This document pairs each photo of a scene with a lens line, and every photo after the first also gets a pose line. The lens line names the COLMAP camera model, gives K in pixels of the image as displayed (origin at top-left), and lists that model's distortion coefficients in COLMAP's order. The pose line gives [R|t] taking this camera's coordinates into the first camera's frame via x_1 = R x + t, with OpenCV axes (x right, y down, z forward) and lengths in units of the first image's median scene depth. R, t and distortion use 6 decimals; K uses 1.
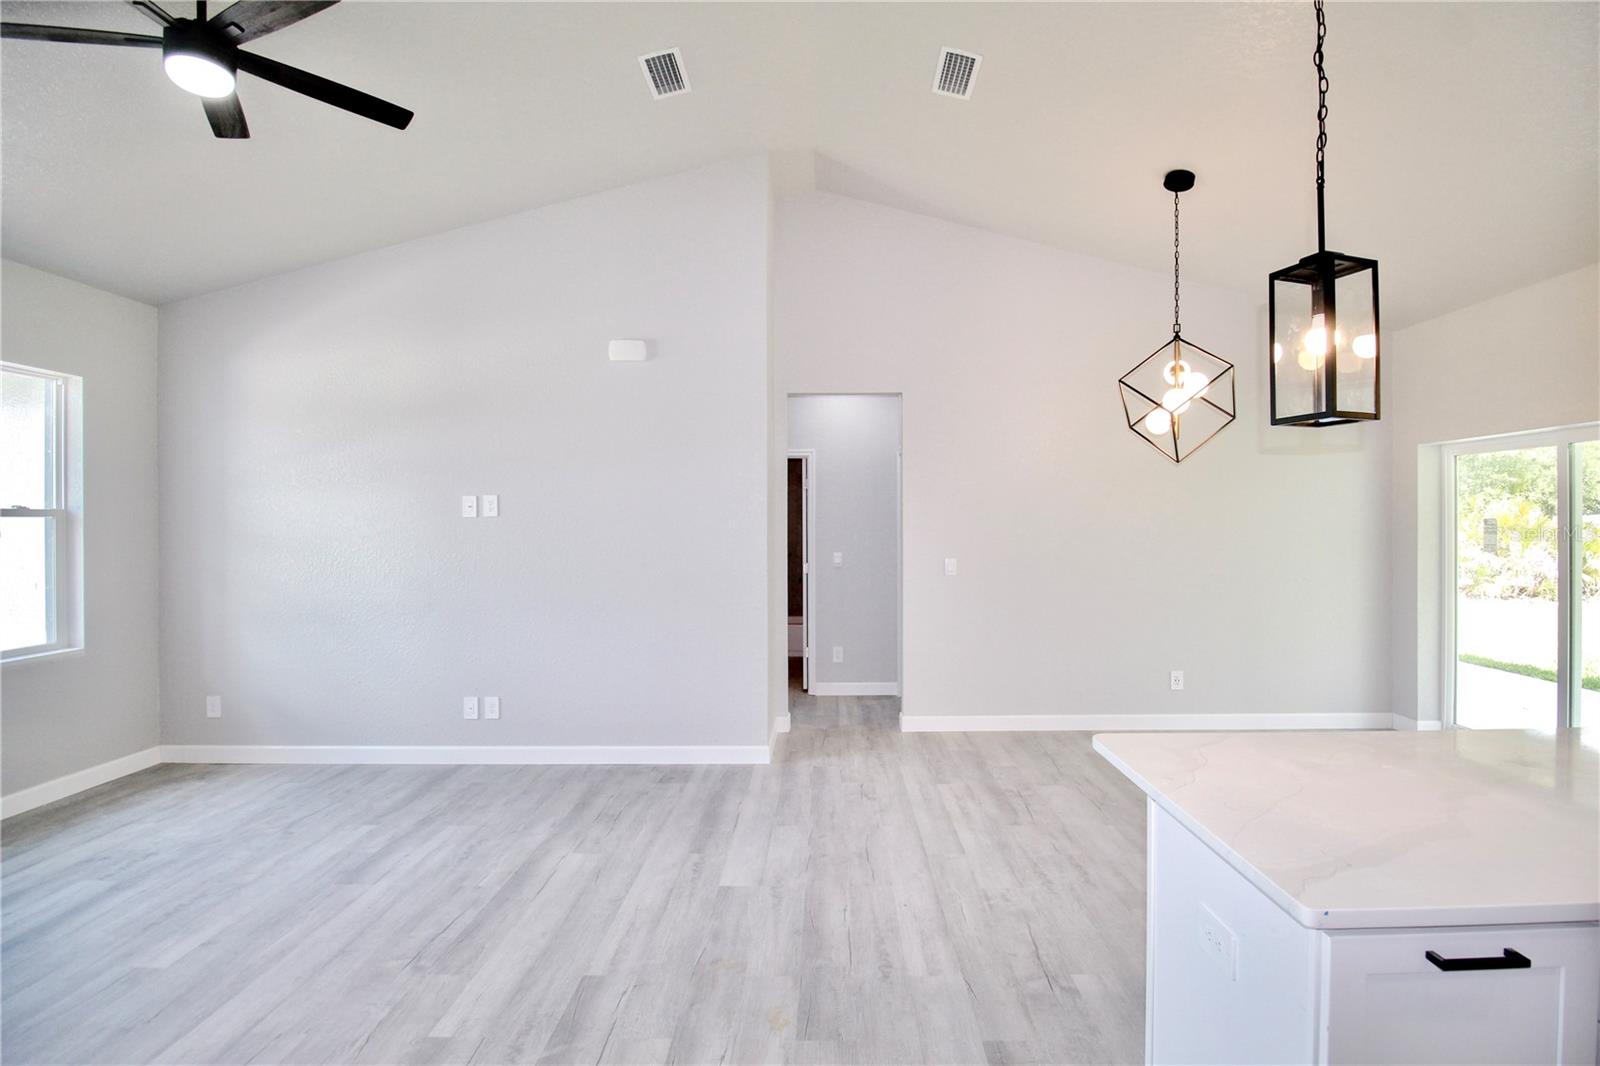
lens RADIAL K [[725.7, 0, 802.7], [0, 725.7, 517.3], [0, 0, 1]] dist [-0.002196, -0.000286]
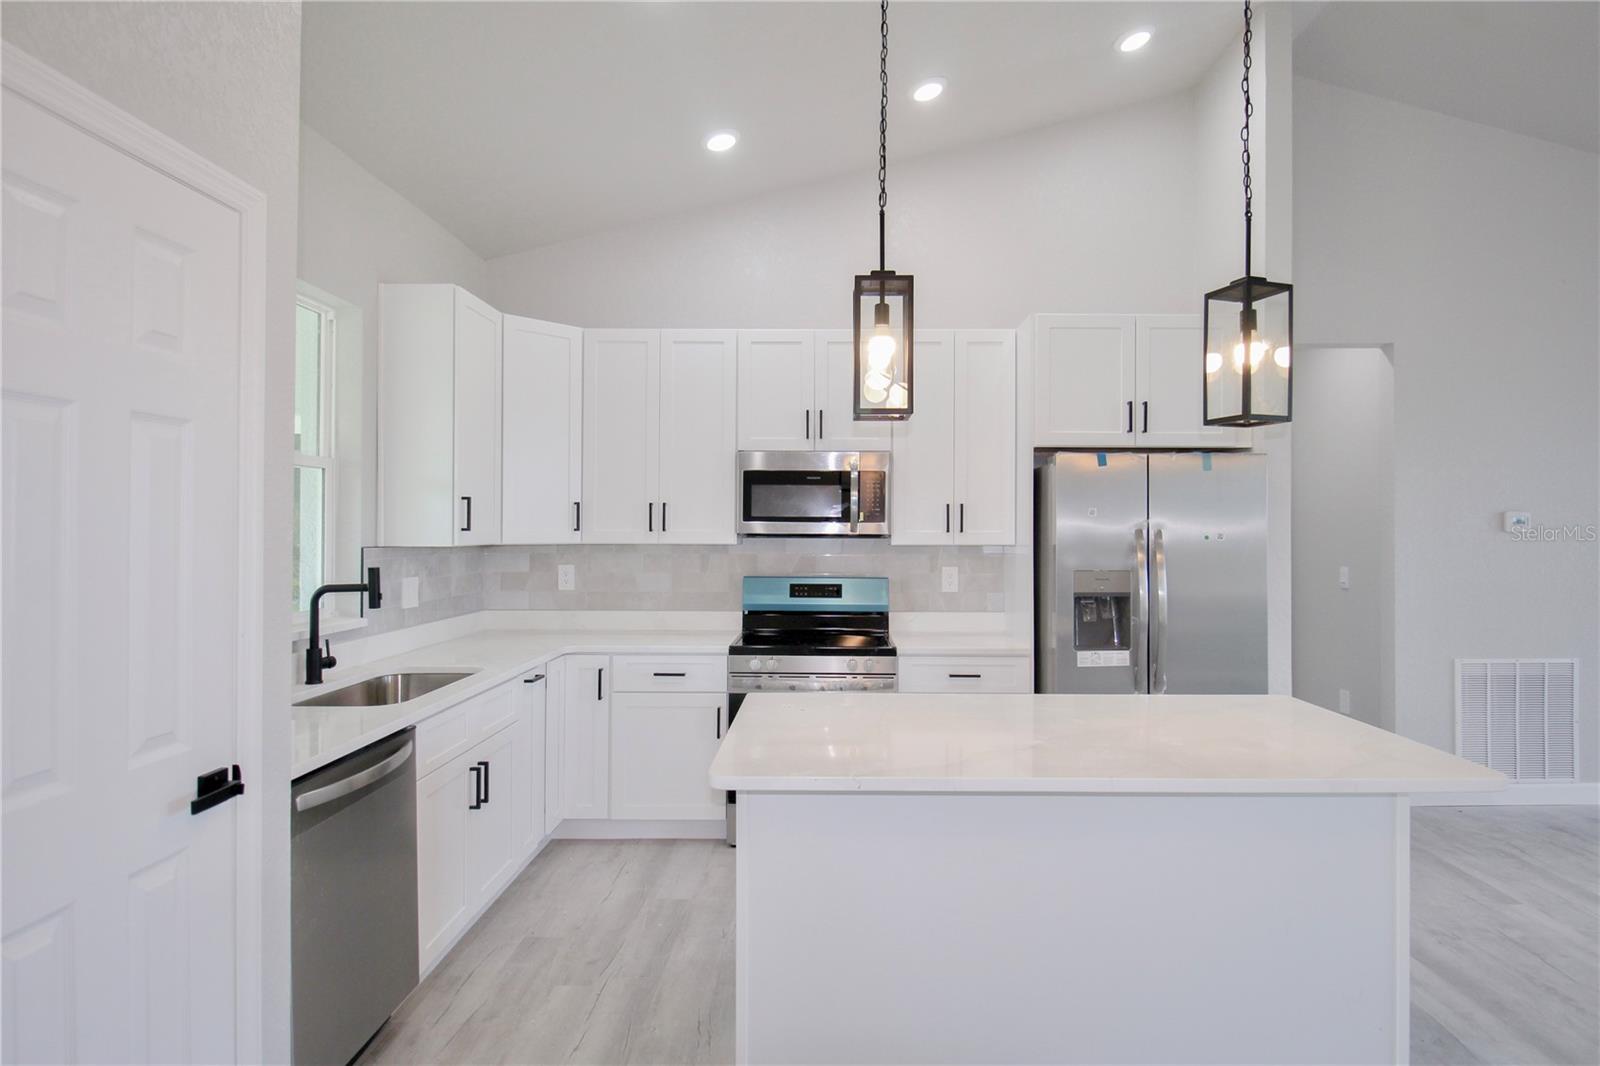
lens RADIAL K [[866.2, 0, 800.3], [0, 866.2, 525.7], [0, 0, 1]] dist [-0.030363, -0.001364]
pose [[-0.999266, 0.007780, 0.037521, 0.603554], [0.007774, 0.999970, -0.000320, 0.015058], [-0.037523, -0.000028, -0.999296, 0.980526]]
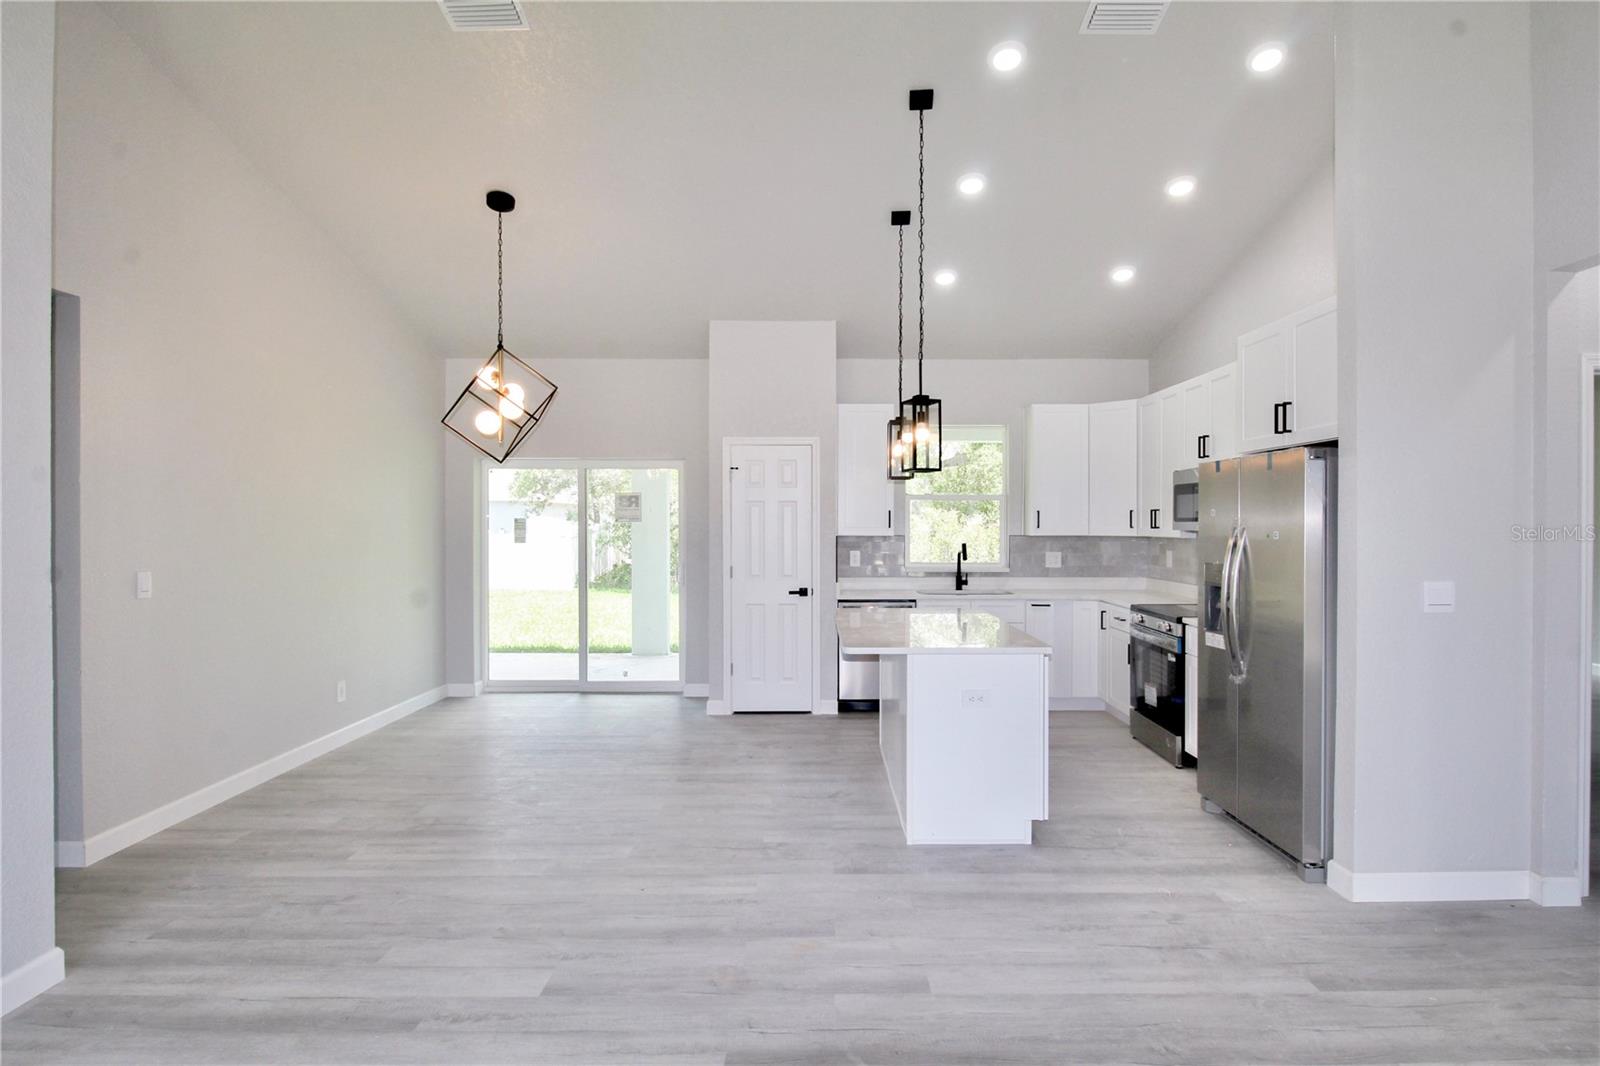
lens RADIAL K [[866.2, 0, 800.3], [0, 866.2, 525.7], [0, 0, 1]] dist [-0.030363, -0.001364]
pose [[0.001257, -0.003430, 0.999993, -0.761223], [-0.000985, 0.999994, 0.003431, 0.011947], [-0.999999, -0.000989, 0.001253, 0.551935]]
